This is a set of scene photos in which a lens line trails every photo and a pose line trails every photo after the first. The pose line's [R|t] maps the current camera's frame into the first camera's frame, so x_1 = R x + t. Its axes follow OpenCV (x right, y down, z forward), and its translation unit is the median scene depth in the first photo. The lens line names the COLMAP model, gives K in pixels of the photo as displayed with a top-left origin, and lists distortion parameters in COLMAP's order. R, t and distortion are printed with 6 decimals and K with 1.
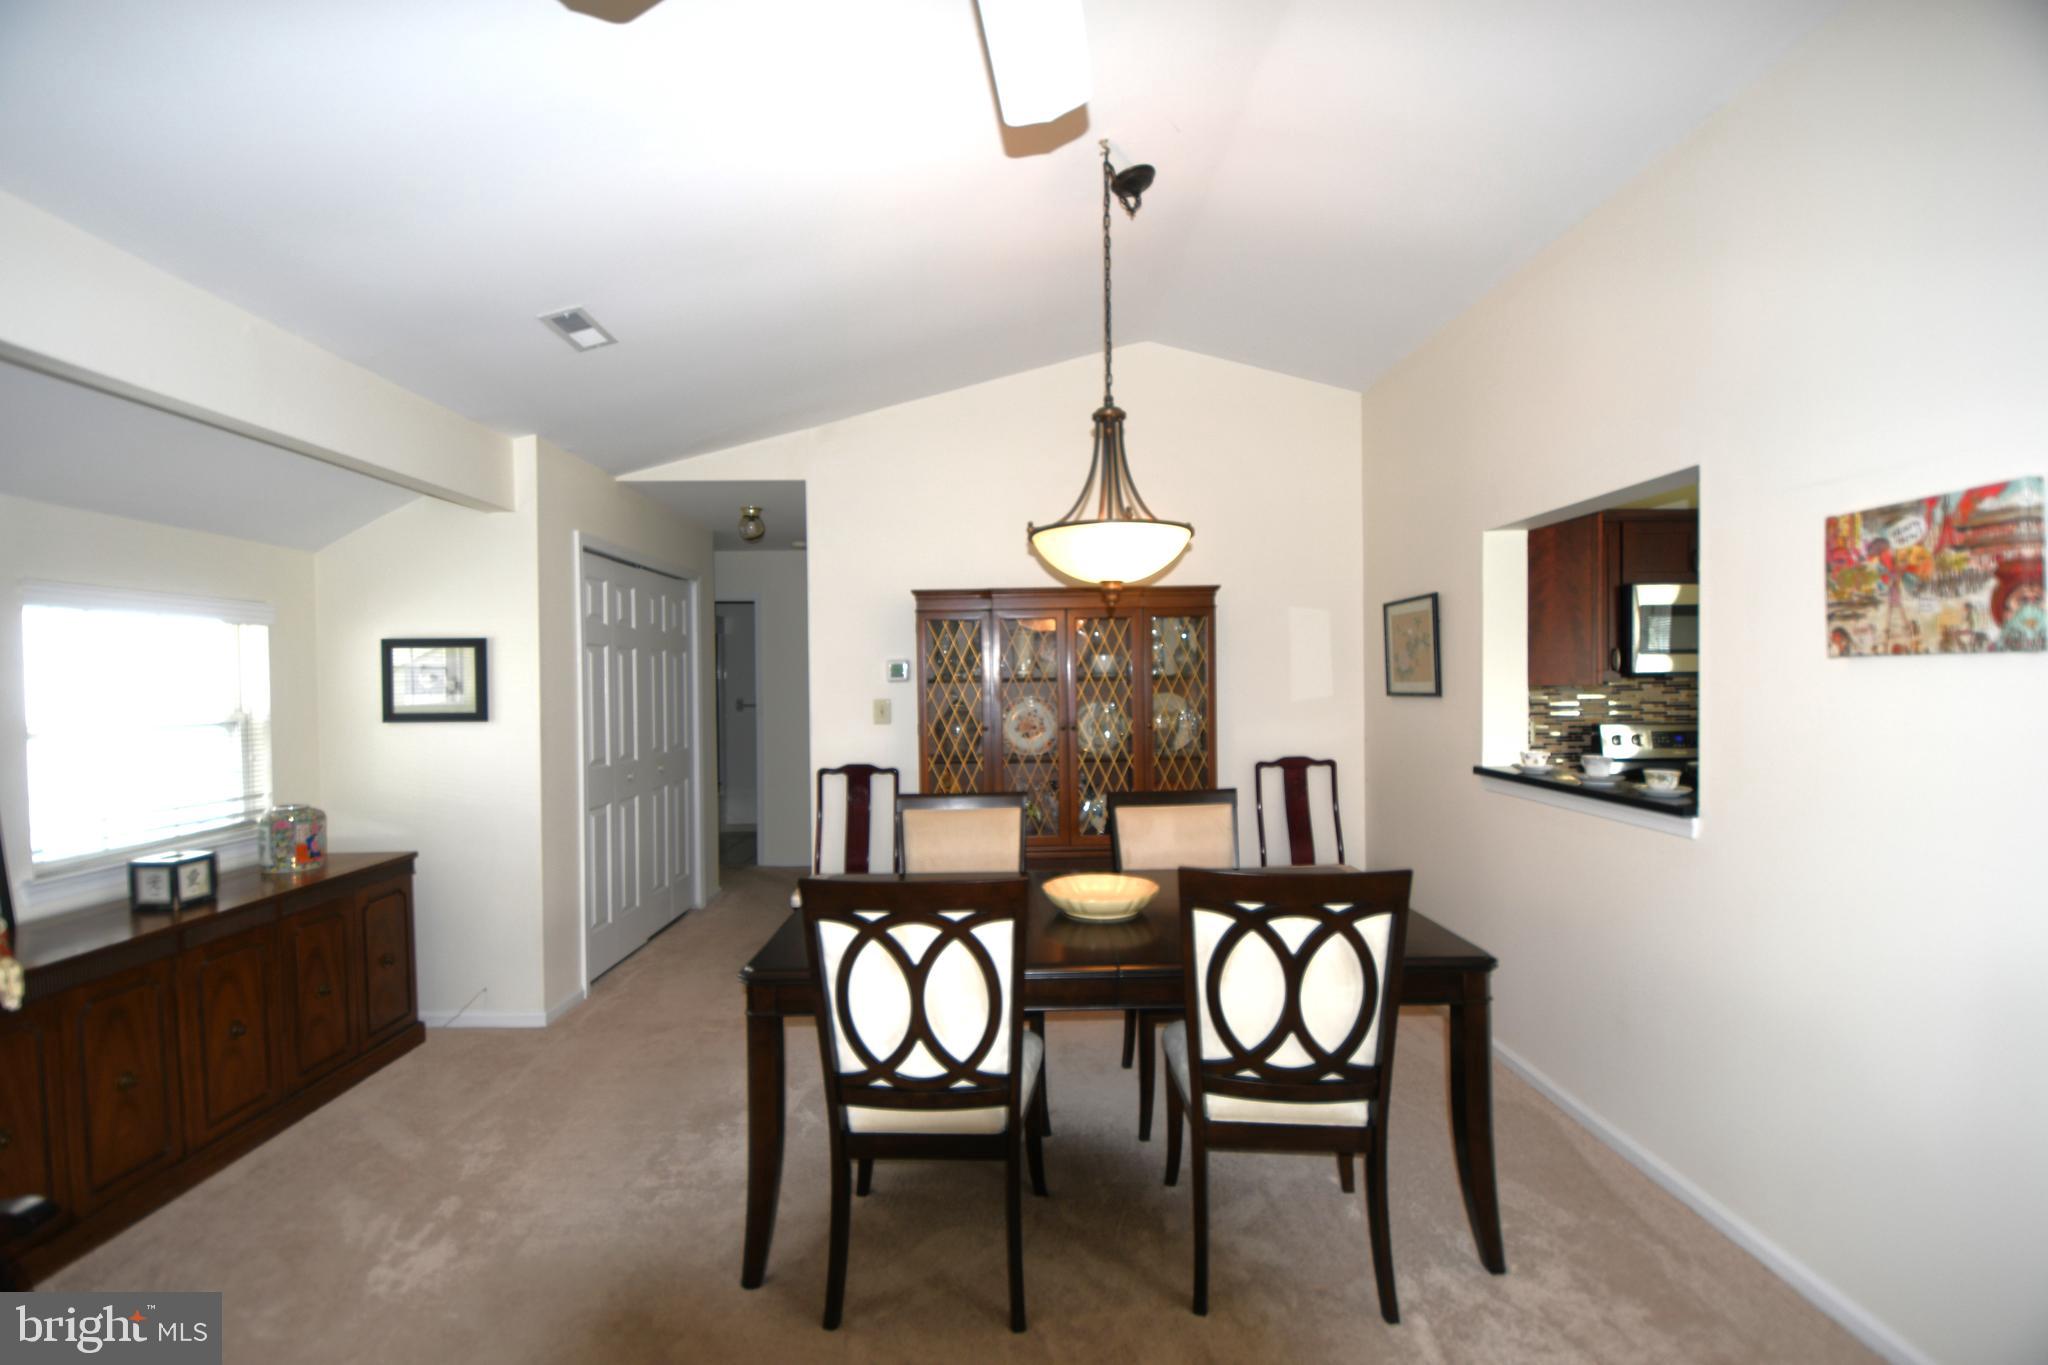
lens RADIAL K [[897.8, 0, 1013.7], [0, 897.8, 690.3], [0, 0, 1]] dist [0.022327, -0.027749]
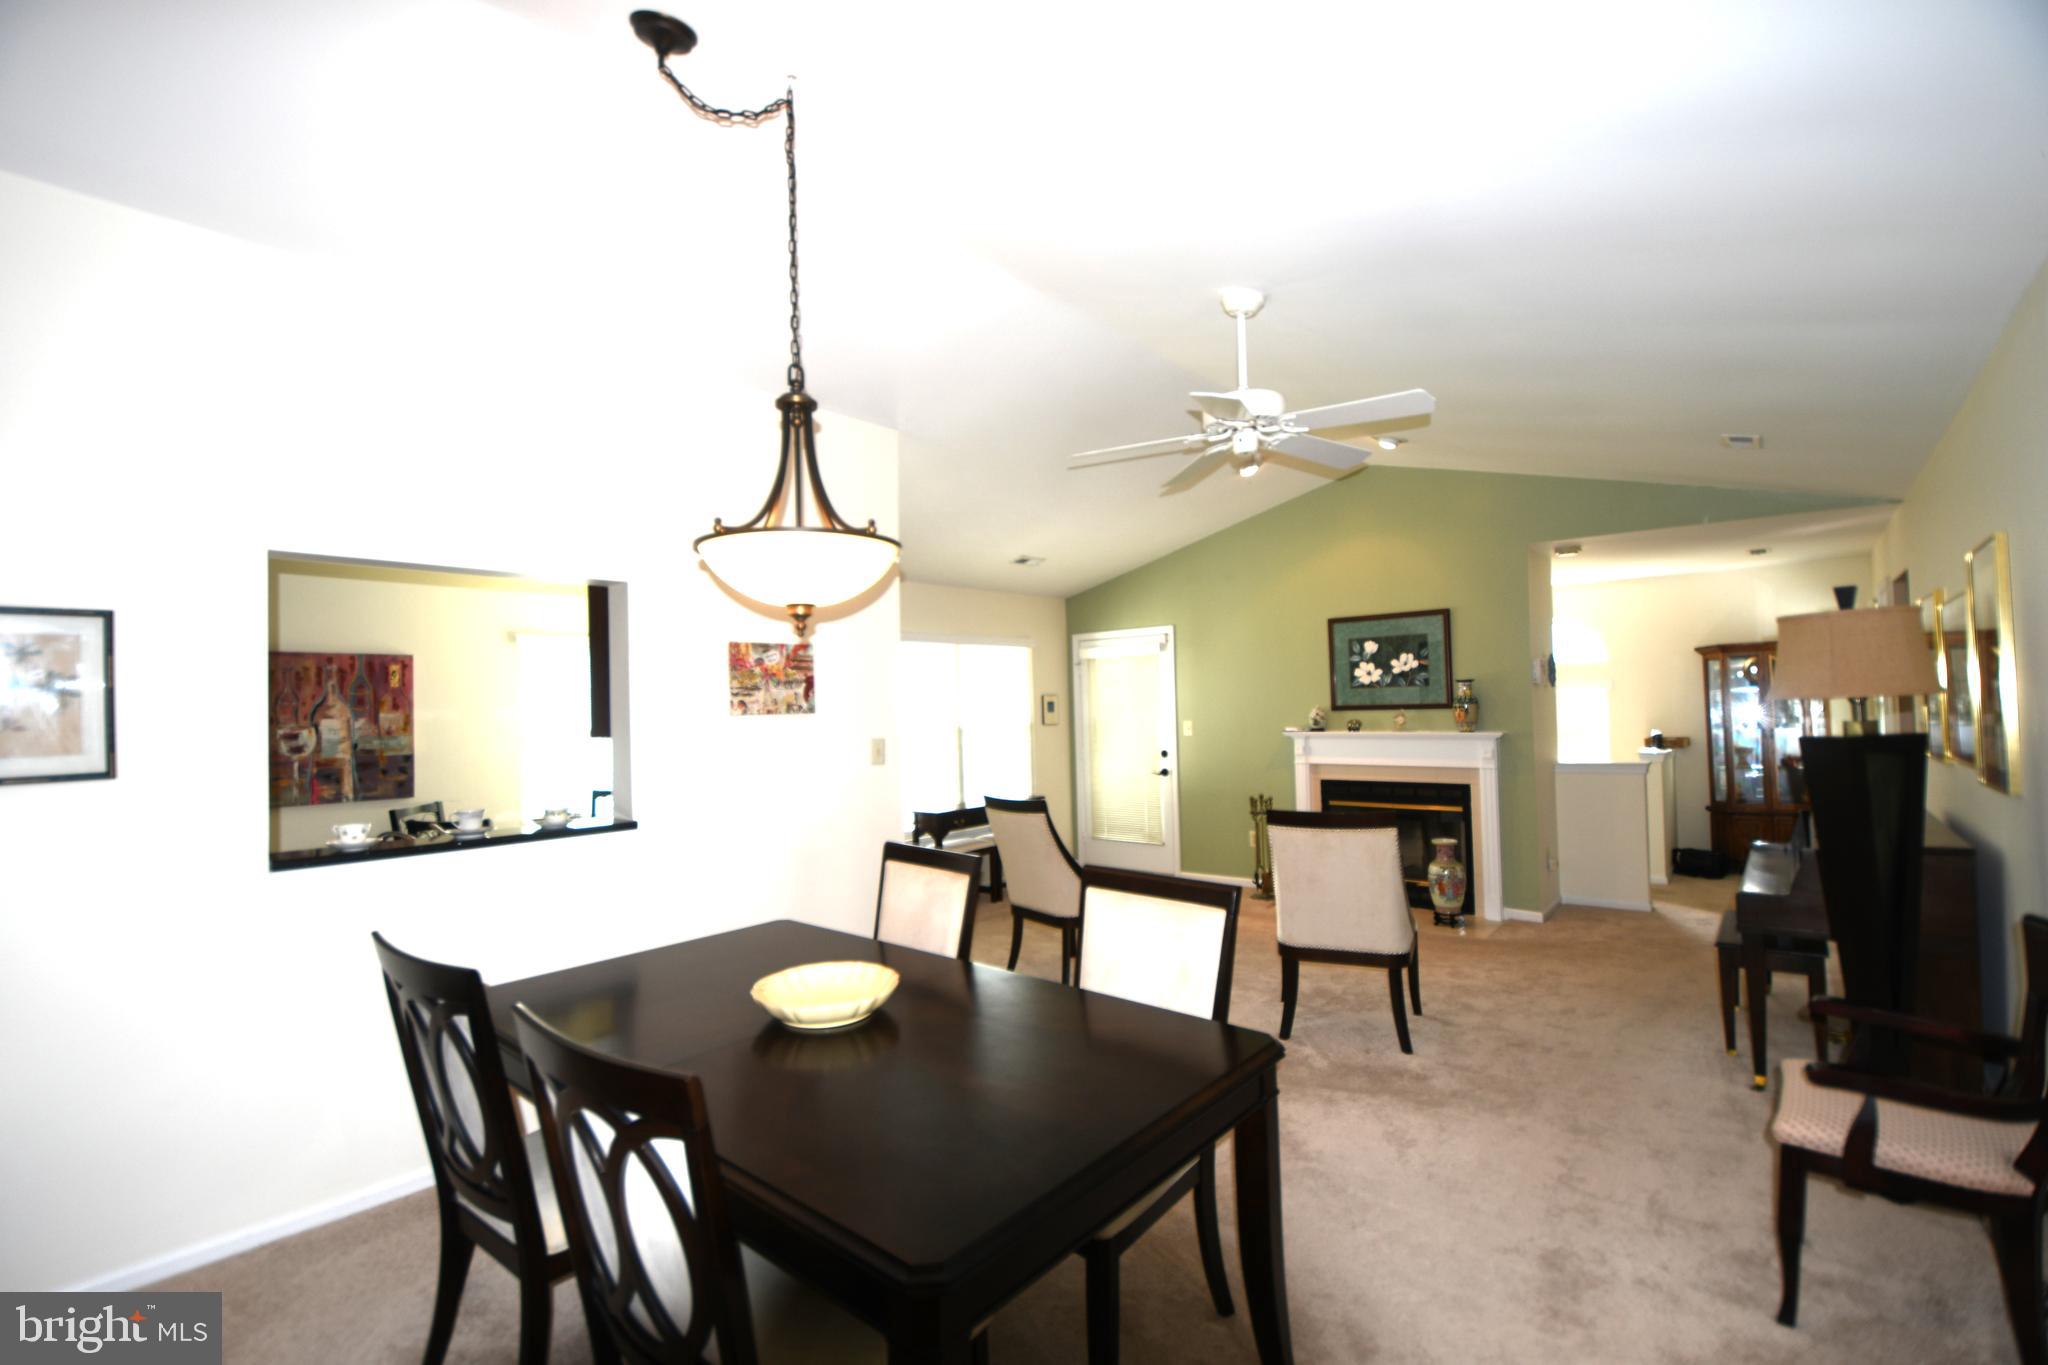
lens RADIAL K [[897.8, 0, 1013.7], [0, 897.8, 690.3], [0, 0, 1]] dist [0.022327, -0.027749]
pose [[-0.740100, 0.040064, 0.671303, -0.850430], [0.040462, 0.999068, -0.015017, -0.039338], [-0.671279, 0.016048, -0.741031, 2.117772]]
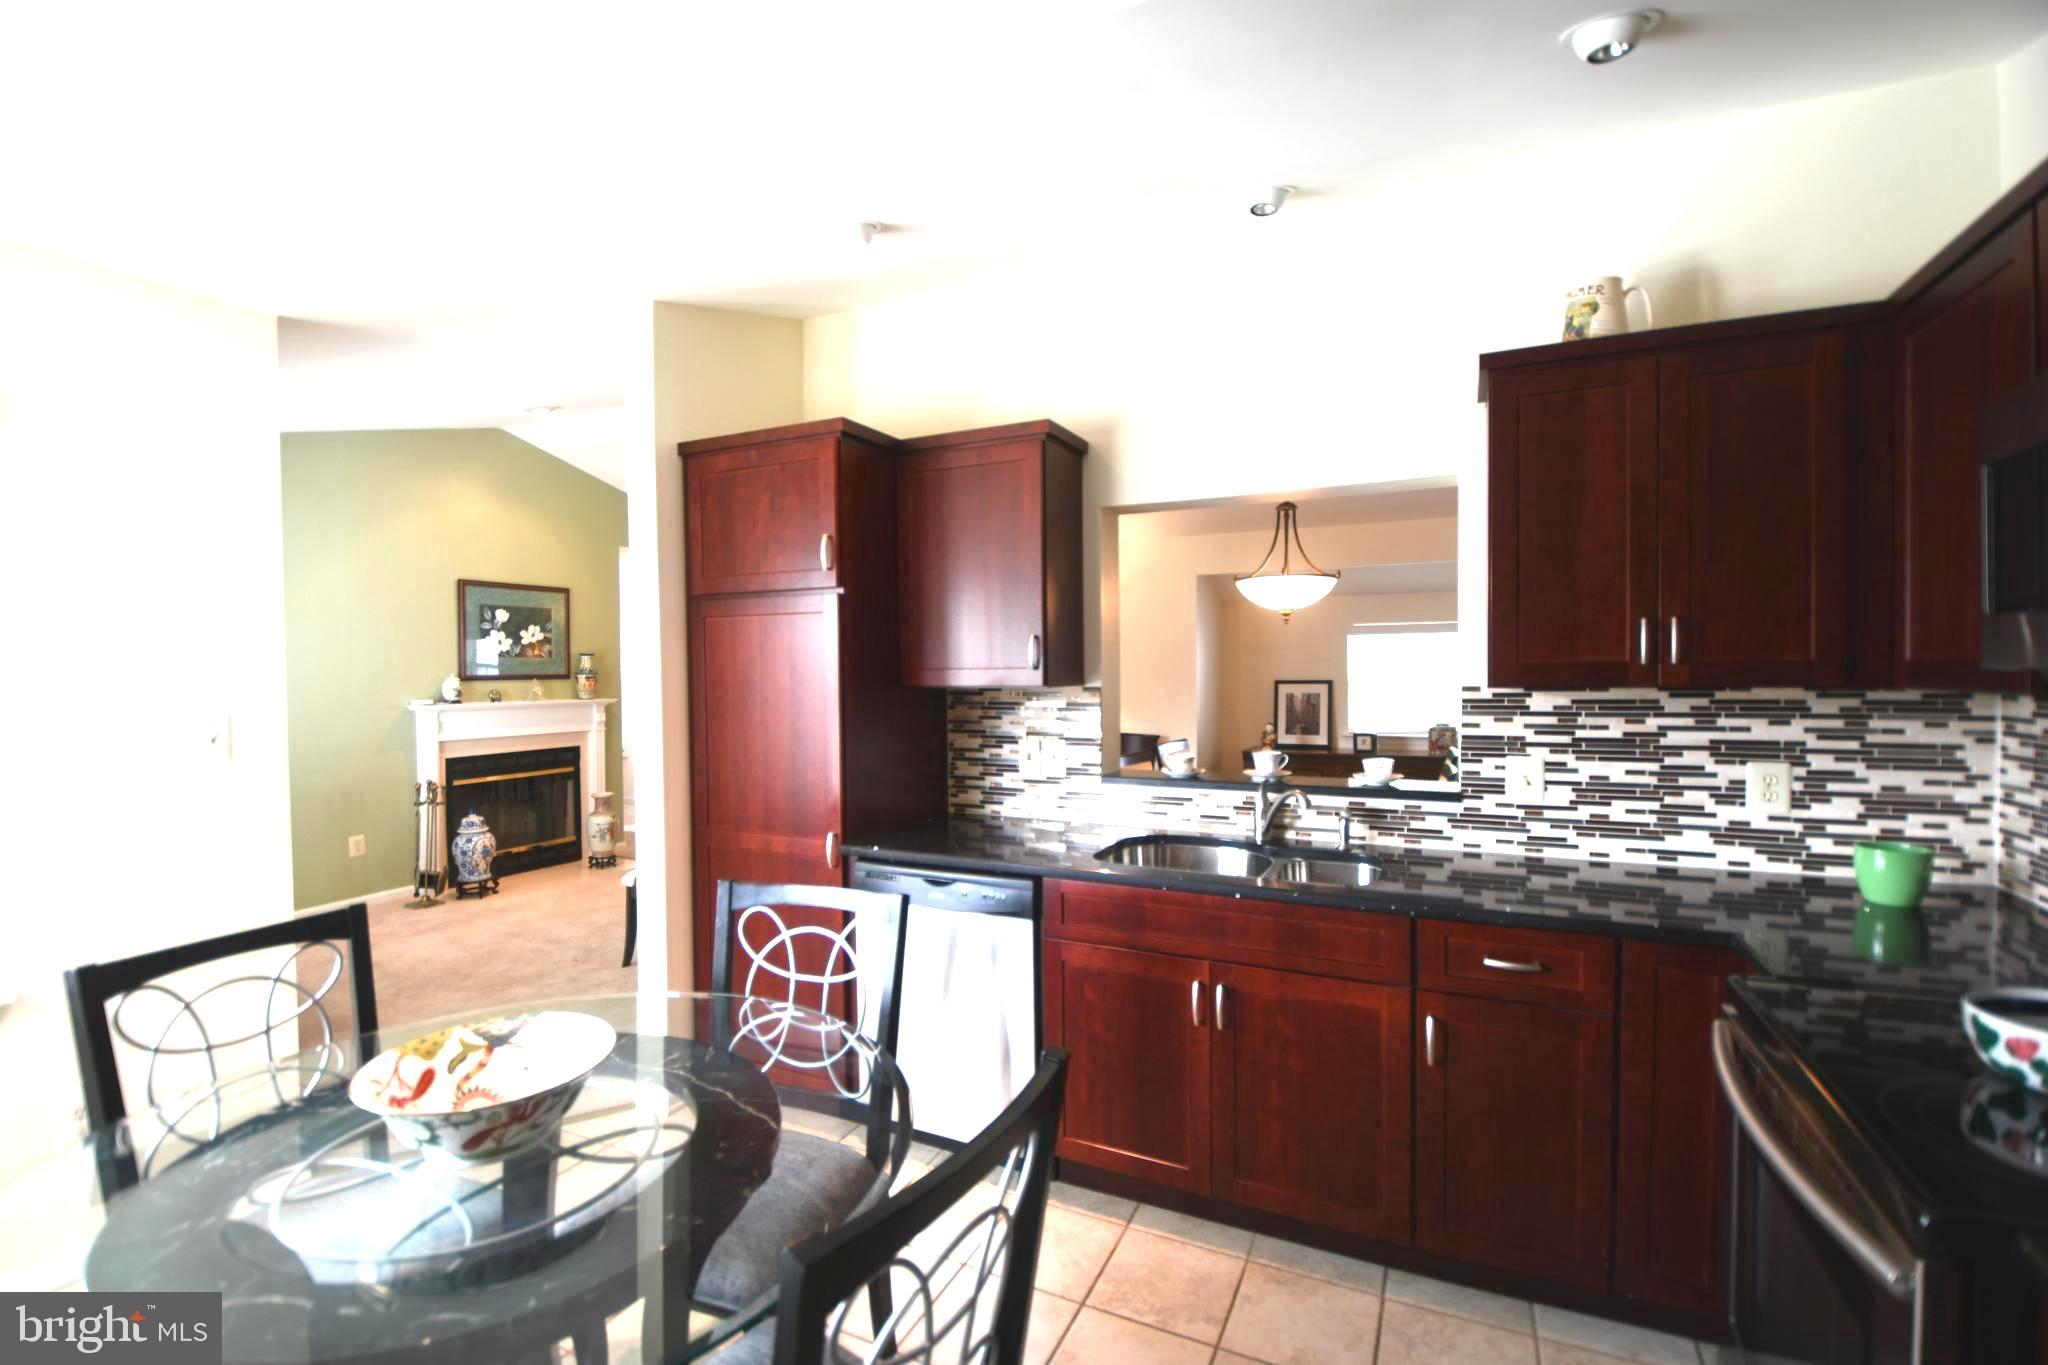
lens RADIAL K [[897.8, 0, 1013.7], [0, 897.8, 690.3], [0, 0, 1]] dist [0.022327, -0.027749]
pose [[-0.465459, 0.031873, -0.884495, 2.599677], [-0.002572, 0.999298, 0.037364, -0.053445], [0.885066, 0.019667, -0.465050, 1.895452]]
